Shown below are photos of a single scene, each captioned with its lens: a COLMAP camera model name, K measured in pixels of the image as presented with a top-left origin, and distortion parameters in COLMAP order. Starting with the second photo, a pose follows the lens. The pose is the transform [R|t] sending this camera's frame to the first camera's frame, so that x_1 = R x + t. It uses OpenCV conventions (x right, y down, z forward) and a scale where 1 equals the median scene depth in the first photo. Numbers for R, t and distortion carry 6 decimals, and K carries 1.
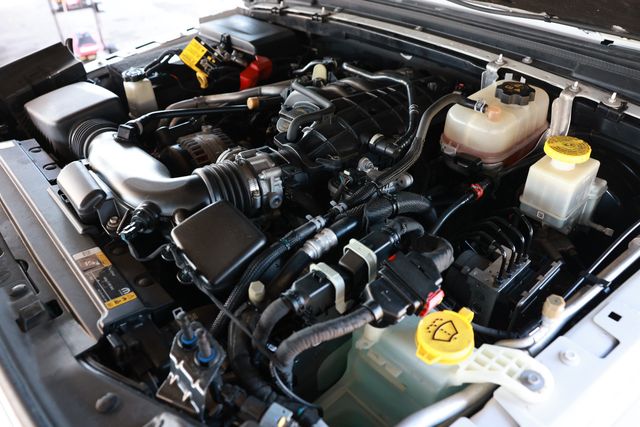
lens RADIAL K [[499.6, 0, 320.7], [0, 499.6, 216.8], [0, 0, 1]] dist [-0.117697, 0.103950]
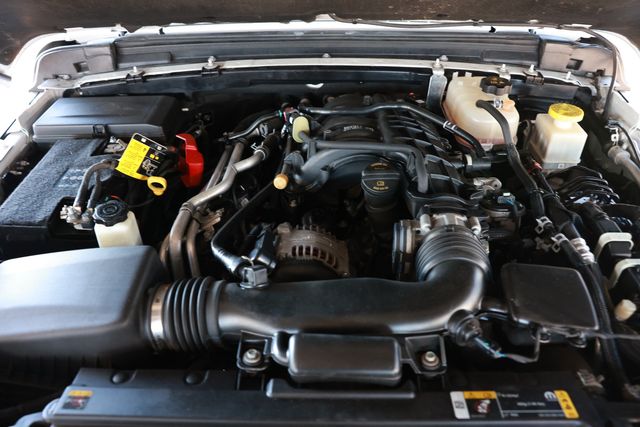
lens RADIAL K [[499.6, 0, 320.7], [0, 499.6, 209.1], [0, 0, 1]] dist [-0.117697, 0.103950]
pose [[0.668546, -0.421983, 0.612353, -0.567609], [0.435184, 0.889704, 0.137992, -0.244873], [-0.603043, 0.174232, 0.778448, 0.259460]]
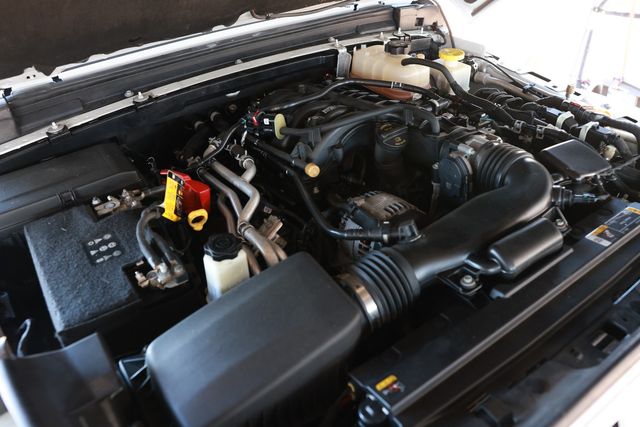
lens RADIAL K [[499.6, 0, 322.1], [0, 499.6, 217.1], [0, 0, 1]] dist [-0.117697, 0.103950]
pose [[0.100336, -0.567254, 0.817408, -0.817263], [0.623377, 0.676152, 0.392708, -0.457281], [-0.775457, 0.470150, 0.421456, 0.571629]]
